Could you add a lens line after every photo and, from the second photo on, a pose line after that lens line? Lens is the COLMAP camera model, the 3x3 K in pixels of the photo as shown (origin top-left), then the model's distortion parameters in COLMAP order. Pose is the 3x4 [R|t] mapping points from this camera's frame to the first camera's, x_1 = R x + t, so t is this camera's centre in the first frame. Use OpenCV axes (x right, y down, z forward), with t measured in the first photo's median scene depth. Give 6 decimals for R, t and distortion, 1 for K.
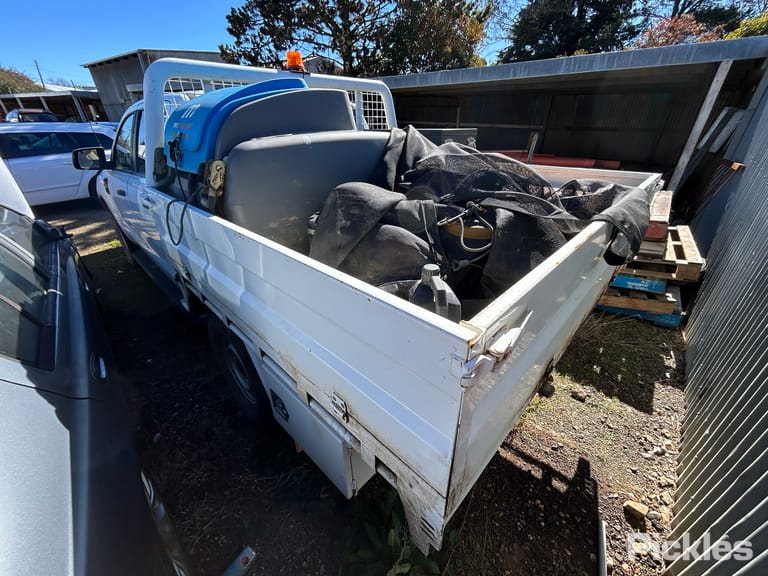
lens RADIAL K [[310.0, 0, 382.6], [0, 310.0, 287.5], [0, 0, 1]] dist [-0.001210, -0.000283]
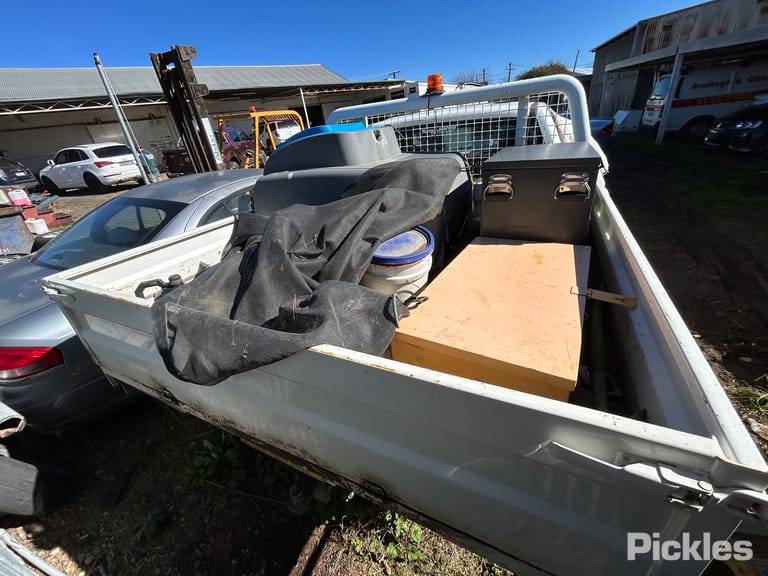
lens RADIAL K [[310.0, 0, 382.6], [0, 310.0, 287.5], [0, 0, 1]] dist [-0.001210, -0.000283]
pose [[0.305966, 0.418664, -0.855047, 0.950974], [-0.359265, 0.882491, 0.303543, -0.446598], [0.881654, 0.214314, 0.420423, 0.656545]]
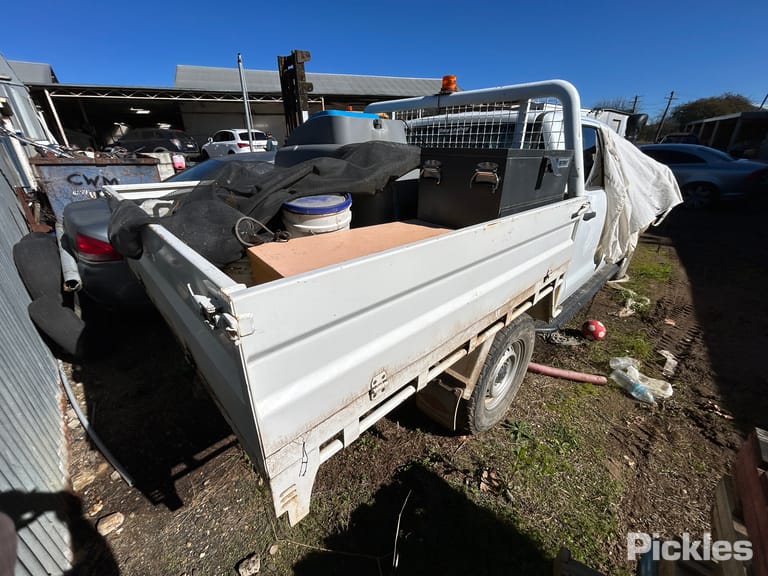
lens RADIAL K [[308.6, 0, 382.7], [0, 308.6, 286.5], [0, 0, 1]] dist [0.000729, 0.000471]
pose [[-0.033616, 0.420780, -0.906540, 1.158596], [-0.475174, 0.791247, 0.384886, -0.554286], [0.879249, 0.443703, 0.173346, 1.075574]]
